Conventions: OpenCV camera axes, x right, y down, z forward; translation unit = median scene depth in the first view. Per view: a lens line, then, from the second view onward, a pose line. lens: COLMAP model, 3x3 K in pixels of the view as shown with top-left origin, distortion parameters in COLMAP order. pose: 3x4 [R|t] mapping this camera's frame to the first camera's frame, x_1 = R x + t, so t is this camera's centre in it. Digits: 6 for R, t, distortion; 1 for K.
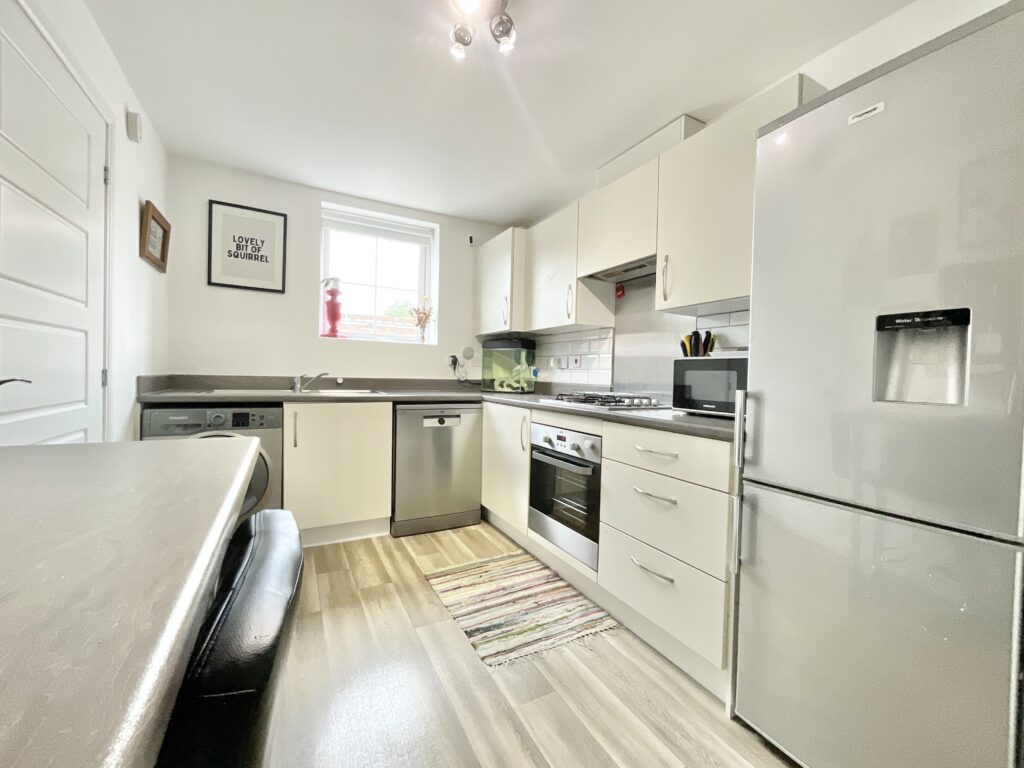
lens RADIAL K [[413.3, 0, 502.0], [0, 413.3, 388.2], [0, 0, 1]] dist [-0.007605, 0.000166]
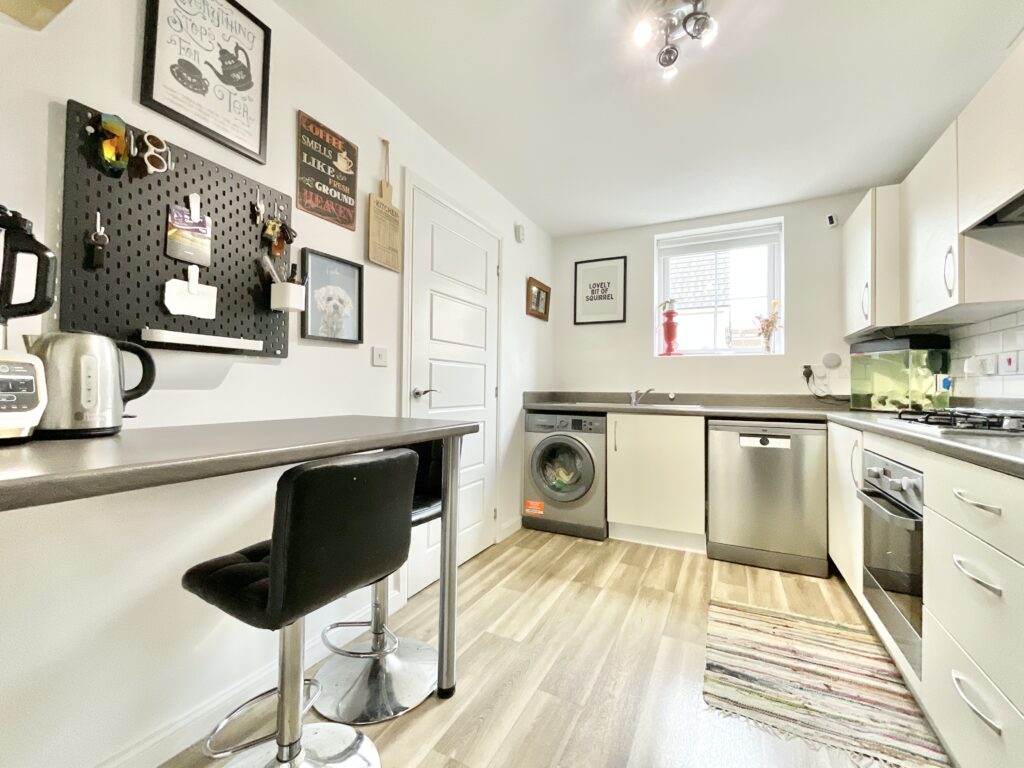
lens RADIAL K [[413.3, 0, 507.5], [0, 413.3, 389.6], [0, 0, 1]] dist [-0.007605, 0.000166]
pose [[0.573989, -0.016526, -0.818696, 0.276726], [-0.022713, 0.999090, -0.036091, 0.015677], [0.818548, 0.039311, 0.573092, 0.055694]]
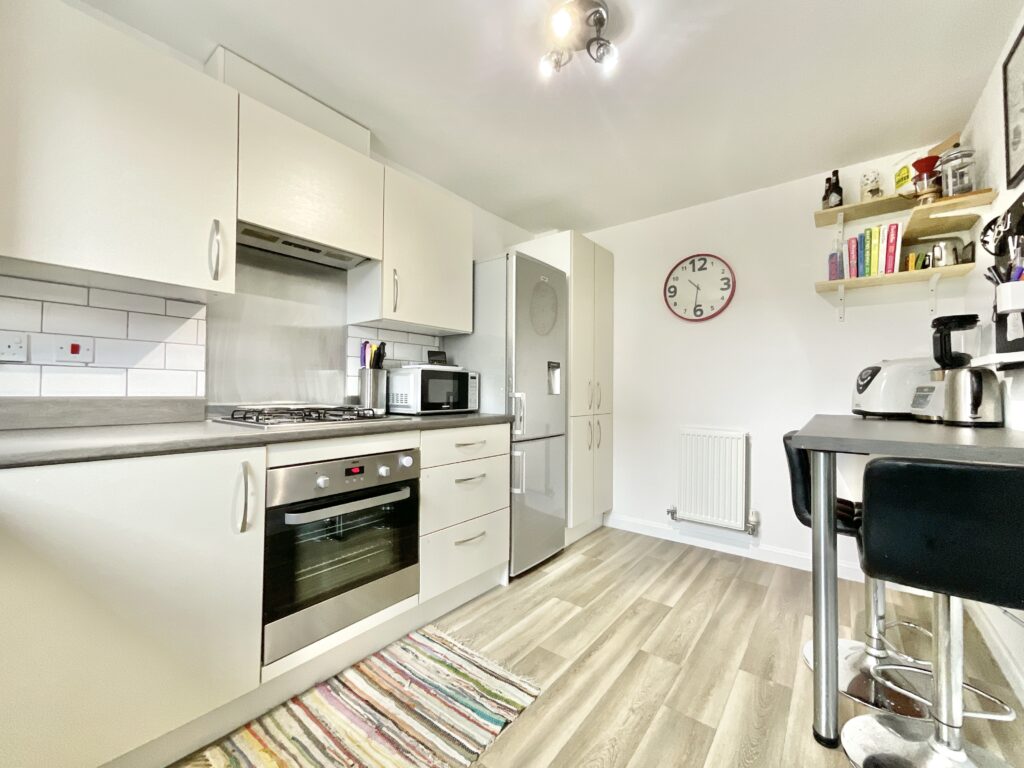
lens RADIAL K [[413.3, 0, 517.6], [0, 413.3, 392.9], [0, 0, 1]] dist [-0.007605, 0.000166]
pose [[-0.418519, -0.031848, 0.907649, -0.502649], [0.012669, 0.999083, 0.040898, -0.032930], [-0.908120, 0.028615, -0.417732, 0.838204]]
